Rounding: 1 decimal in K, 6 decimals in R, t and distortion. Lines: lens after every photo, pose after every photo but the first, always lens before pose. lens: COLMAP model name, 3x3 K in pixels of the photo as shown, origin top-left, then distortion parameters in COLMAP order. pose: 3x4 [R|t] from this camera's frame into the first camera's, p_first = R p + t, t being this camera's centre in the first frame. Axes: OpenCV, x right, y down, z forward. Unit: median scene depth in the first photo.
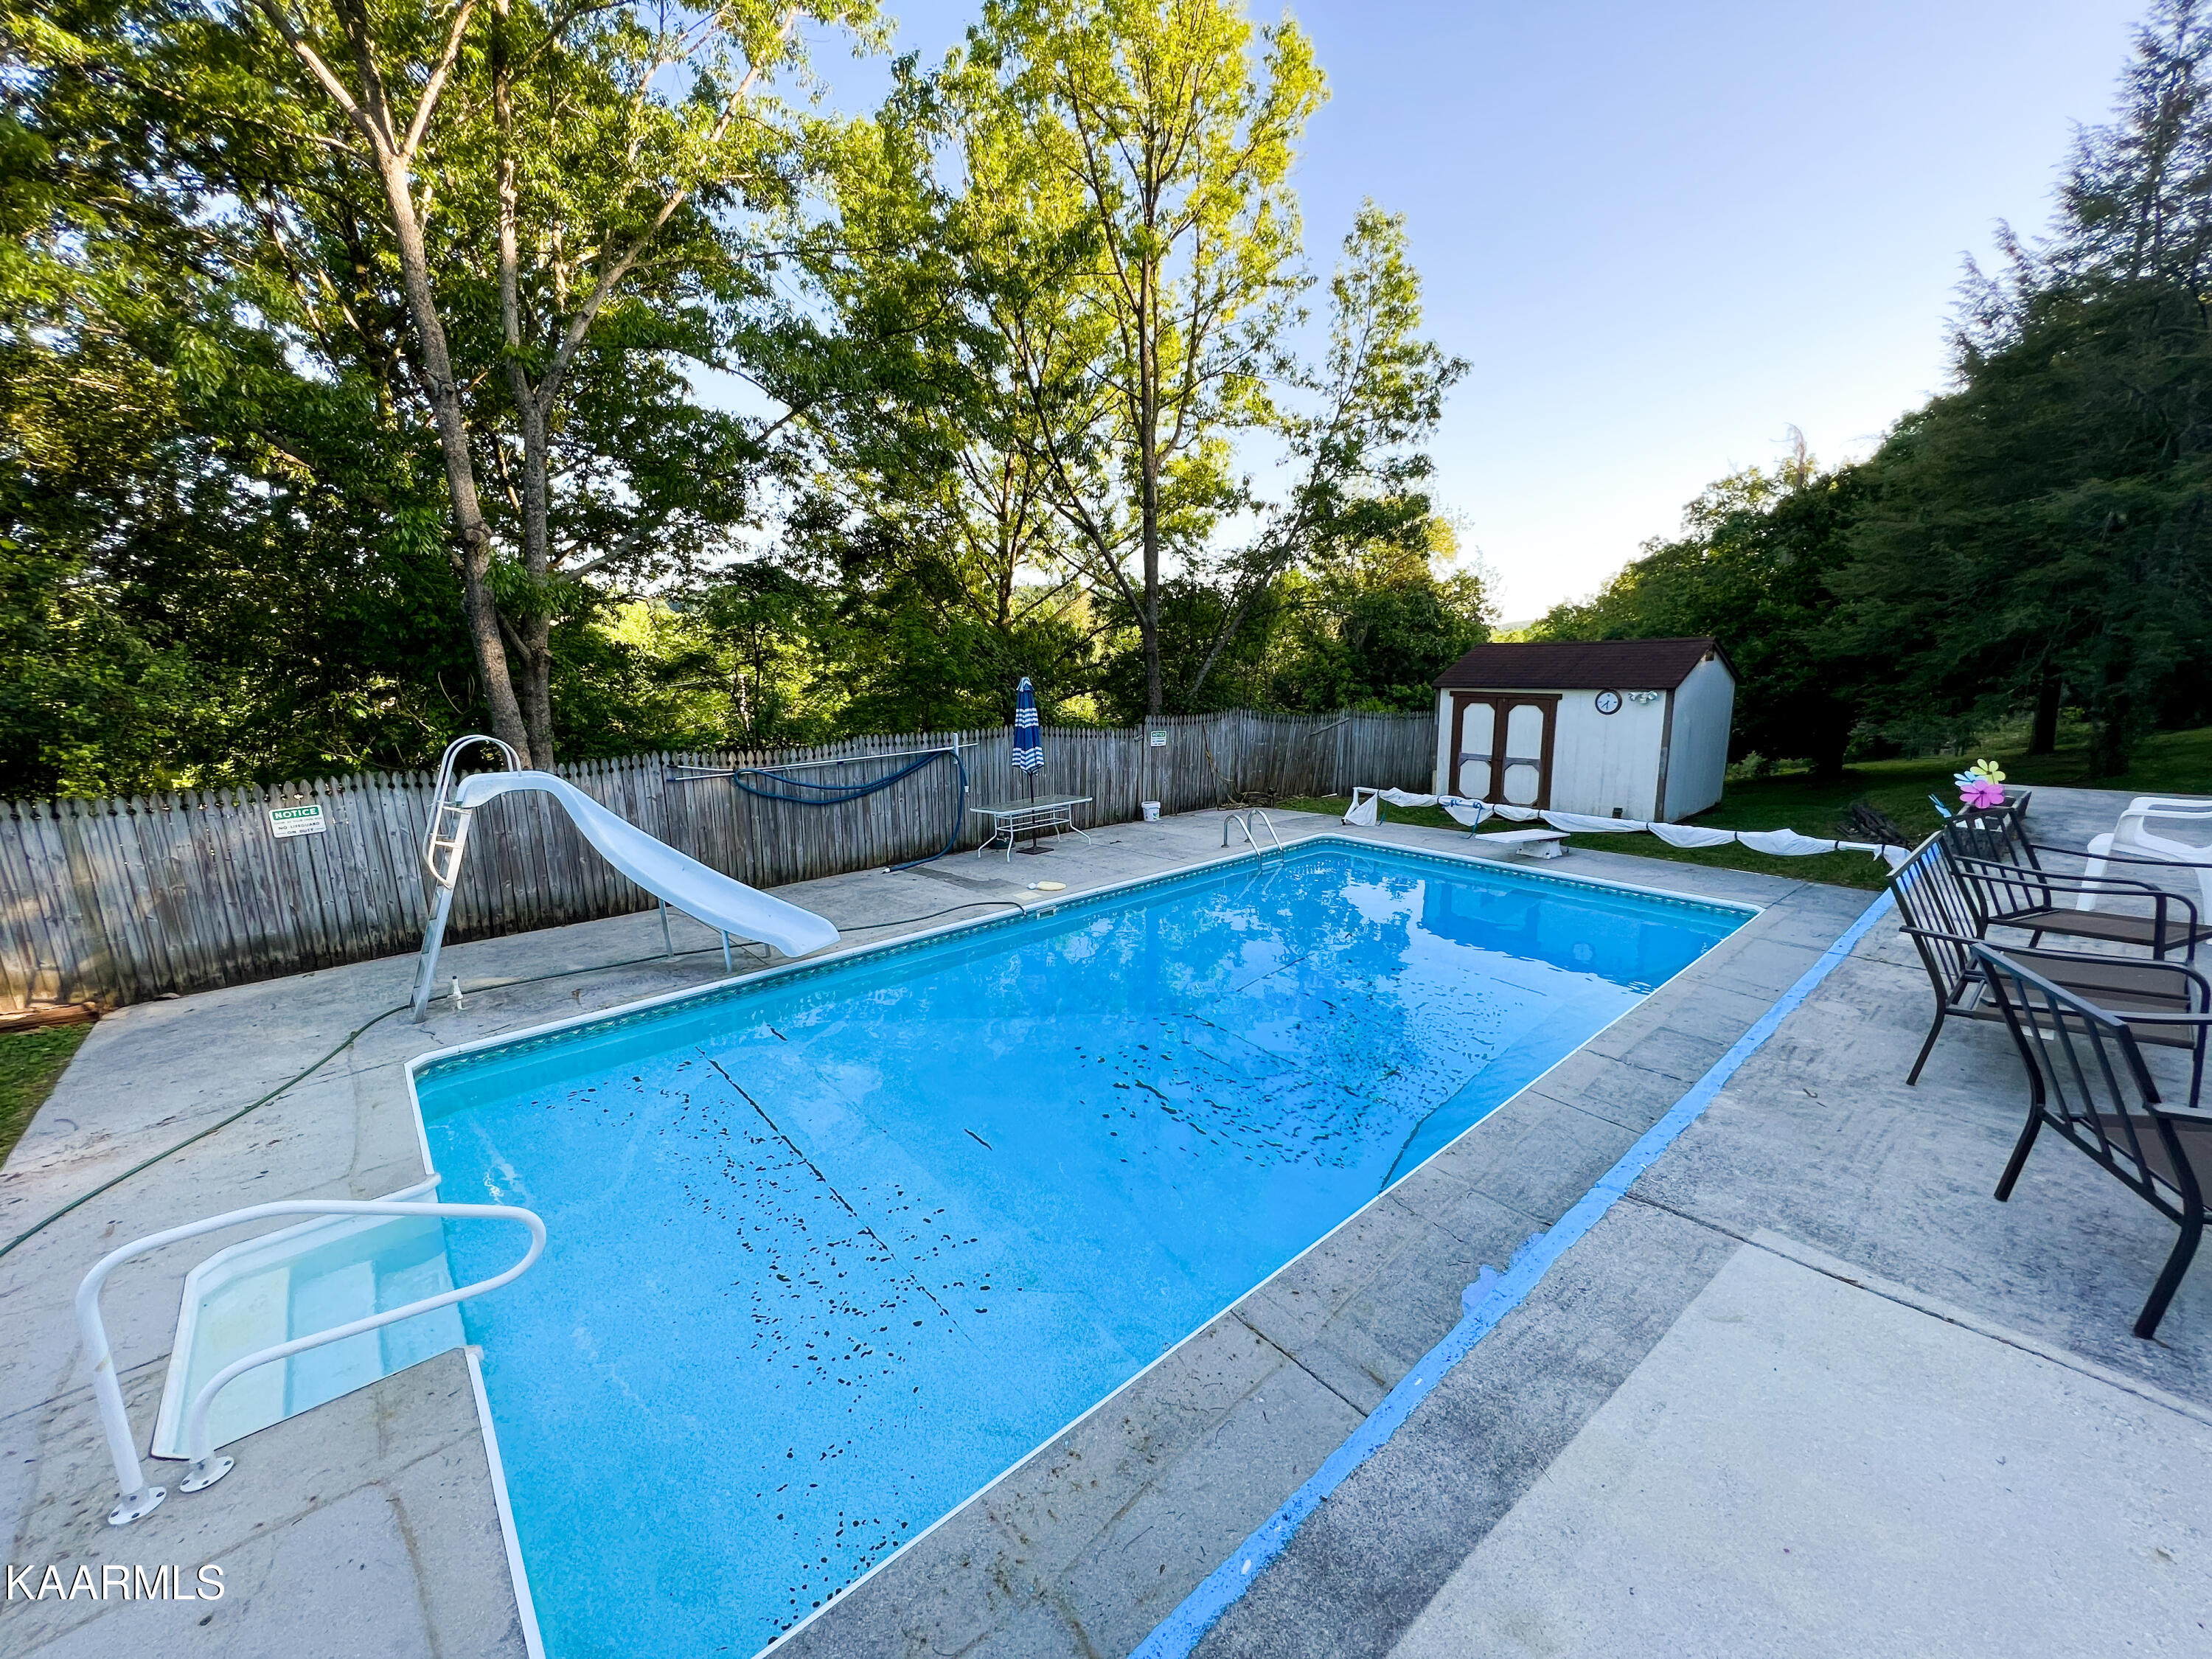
lens RADIAL K [[881.6, 0, 1112.3], [0, 881.6, 833.1], [0, 0, 1]] dist [-0.003505, 0.000686]
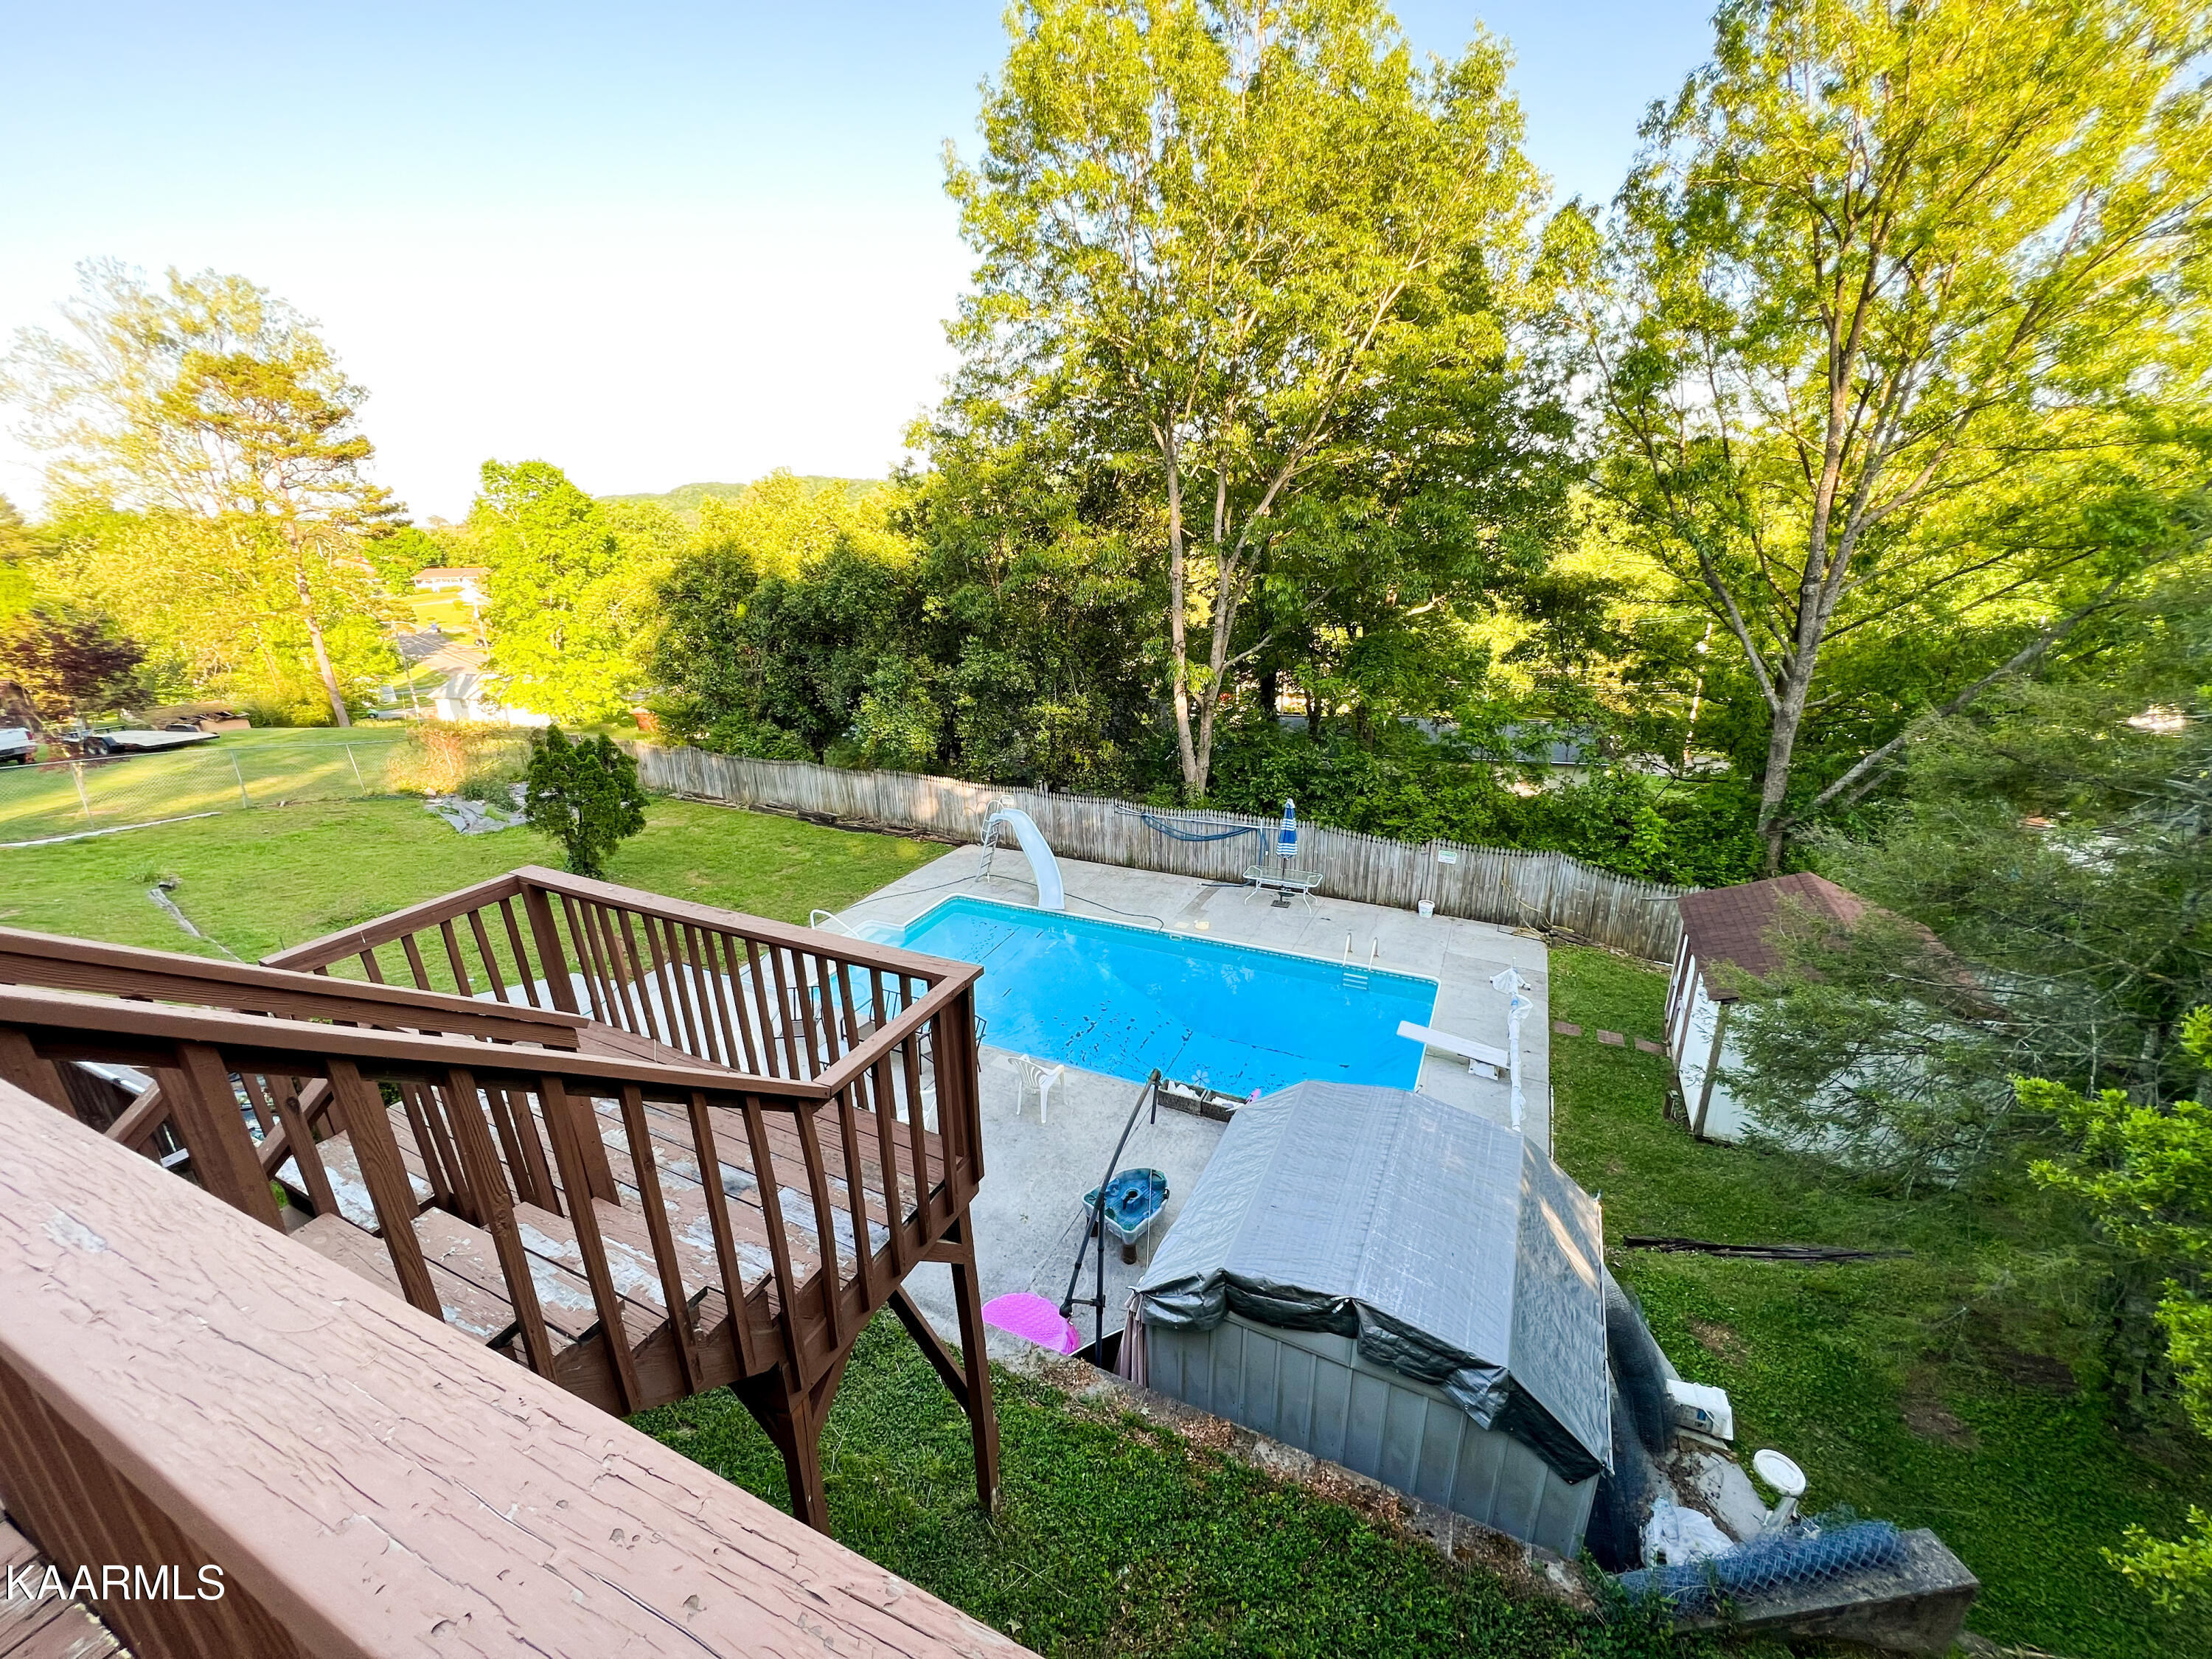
lens RADIAL K [[881.6, 0, 1115.6], [0, 881.6, 832.6], [0, 0, 1]] dist [-0.003505, 0.000686]
pose [[0.402471, 0.306249, -0.862687, 0.938475], [-0.171558, 0.950918, 0.257533, -0.384310], [0.899214, 0.044351, 0.435256, 0.028580]]
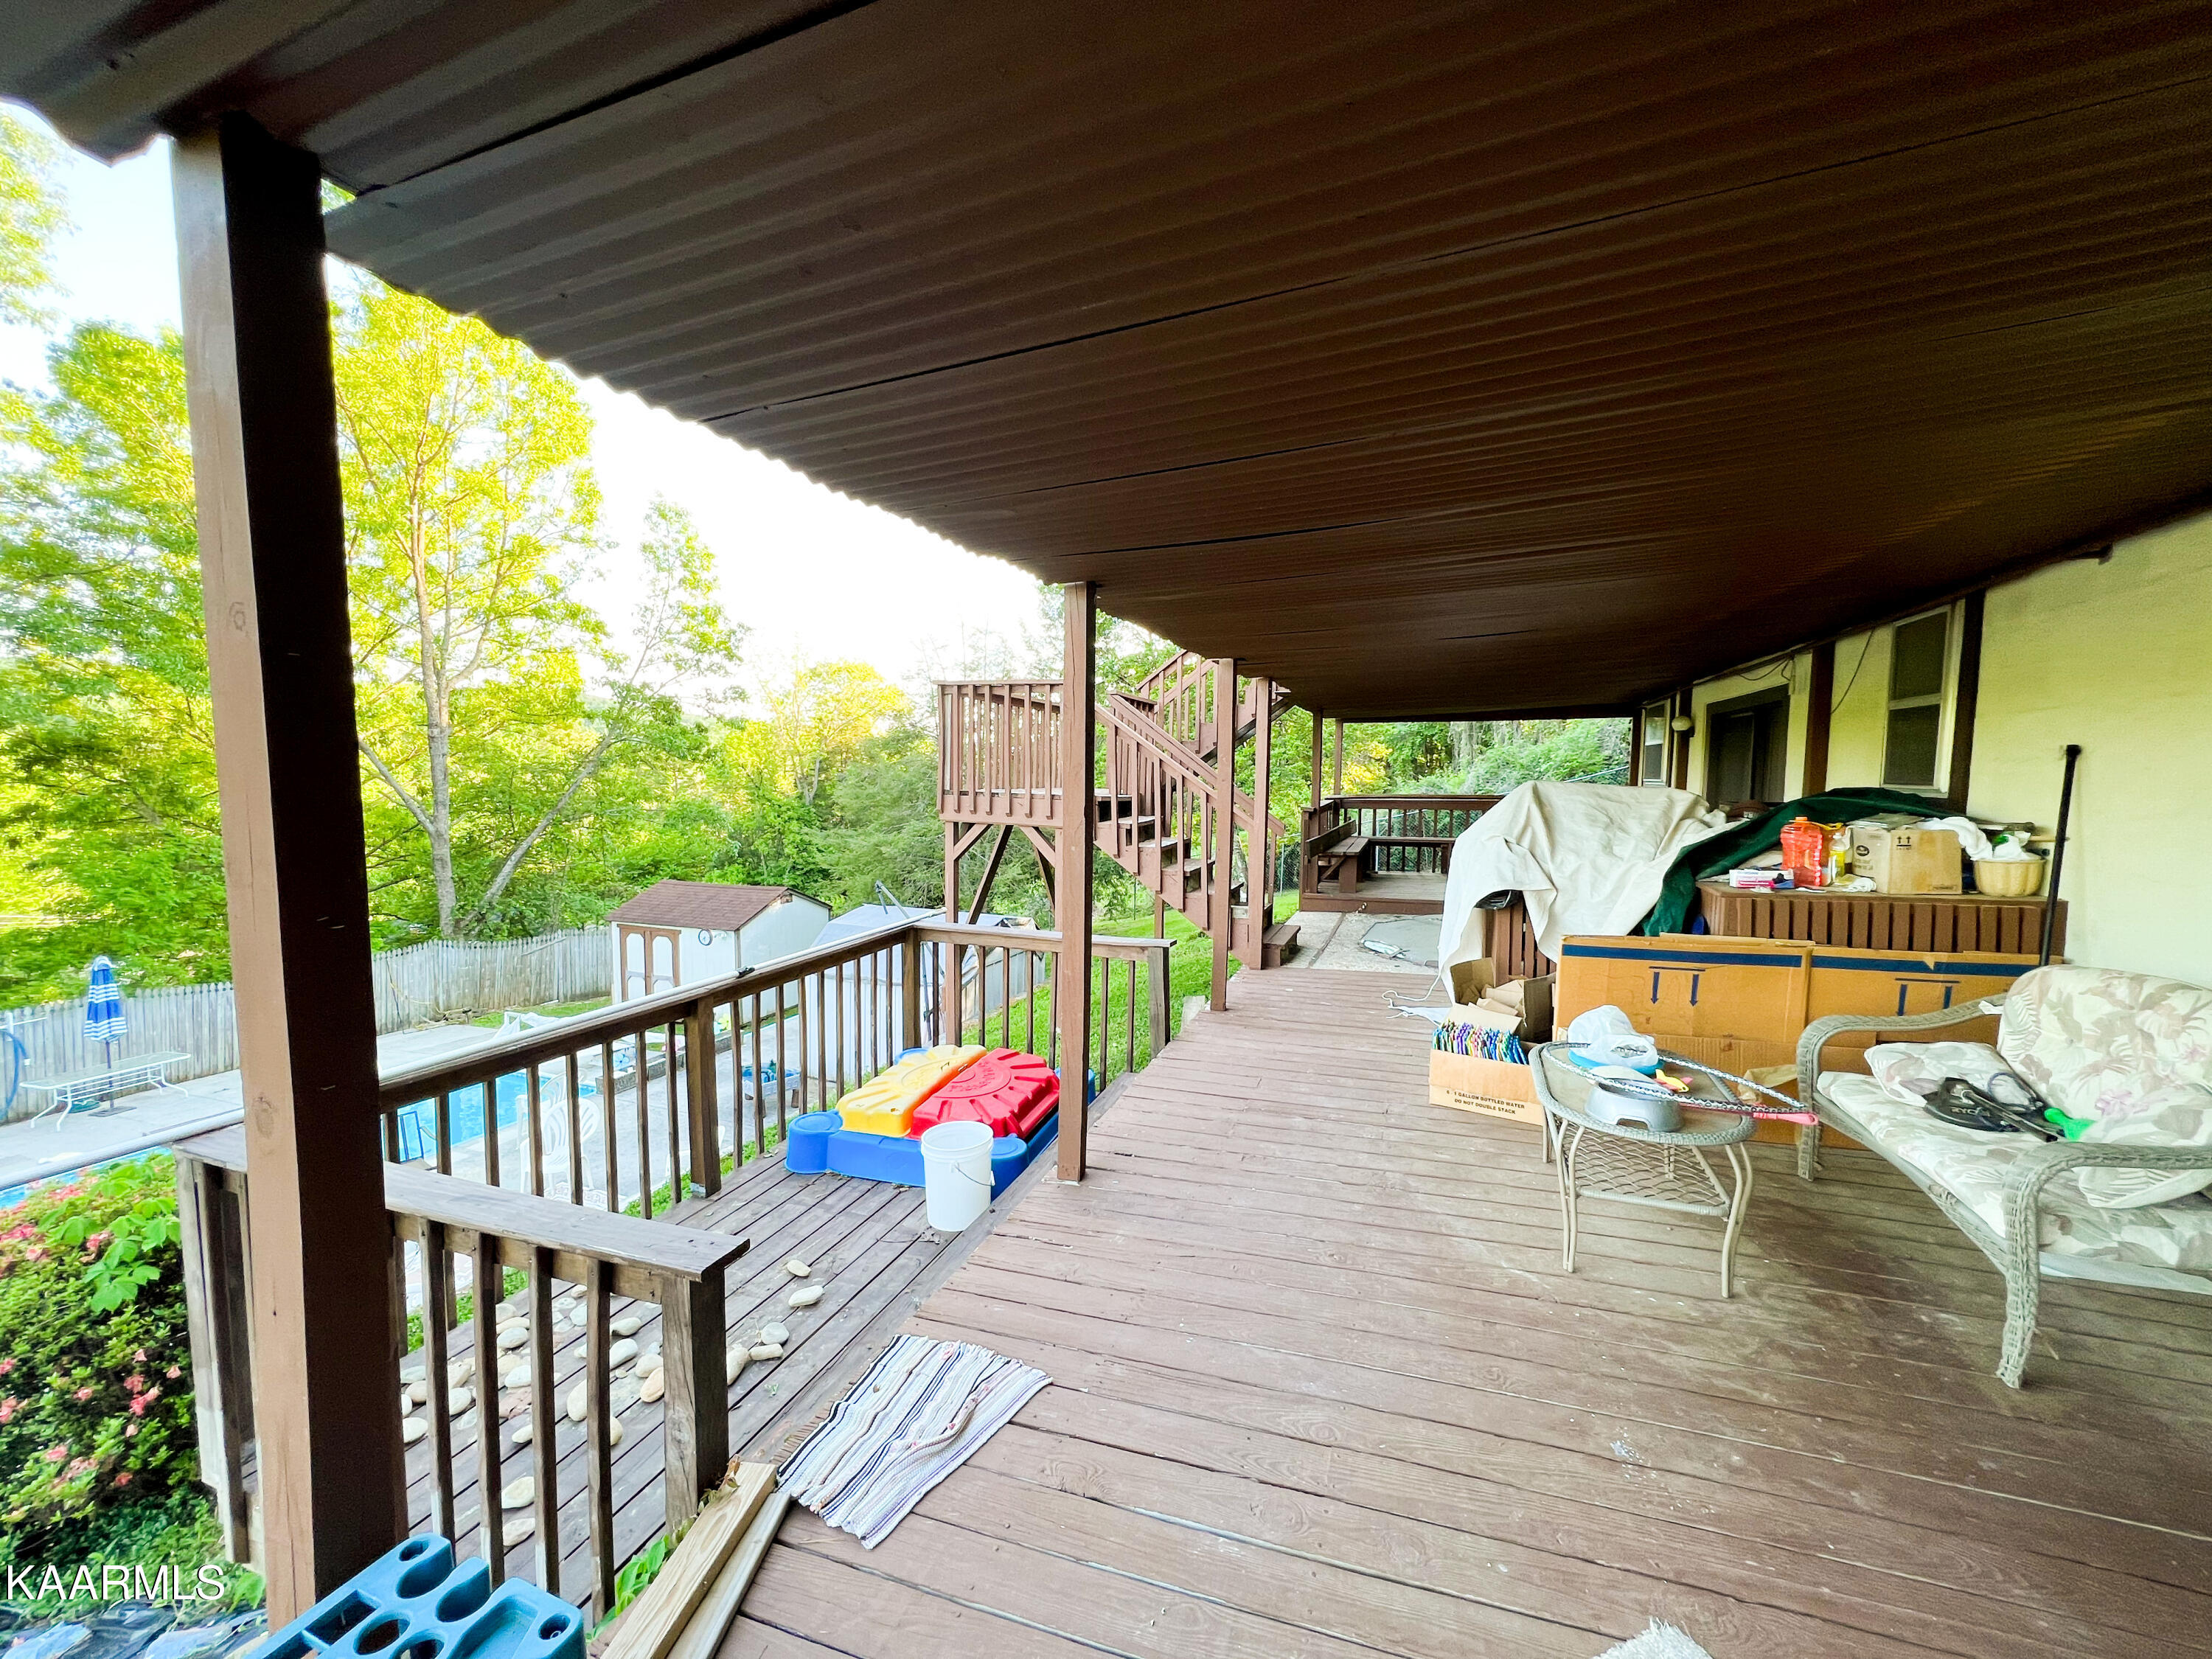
lens RADIAL K [[881.6, 0, 1104.6], [0, 881.6, 830.3], [0, 0, 1]] dist [-0.003505, 0.000686]
pose [[0.881302, -0.004693, 0.472531, 0.408120], [0.070008, 0.990213, -0.120735, -0.091027], [-0.467339, 0.139485, 0.873005, -0.491488]]
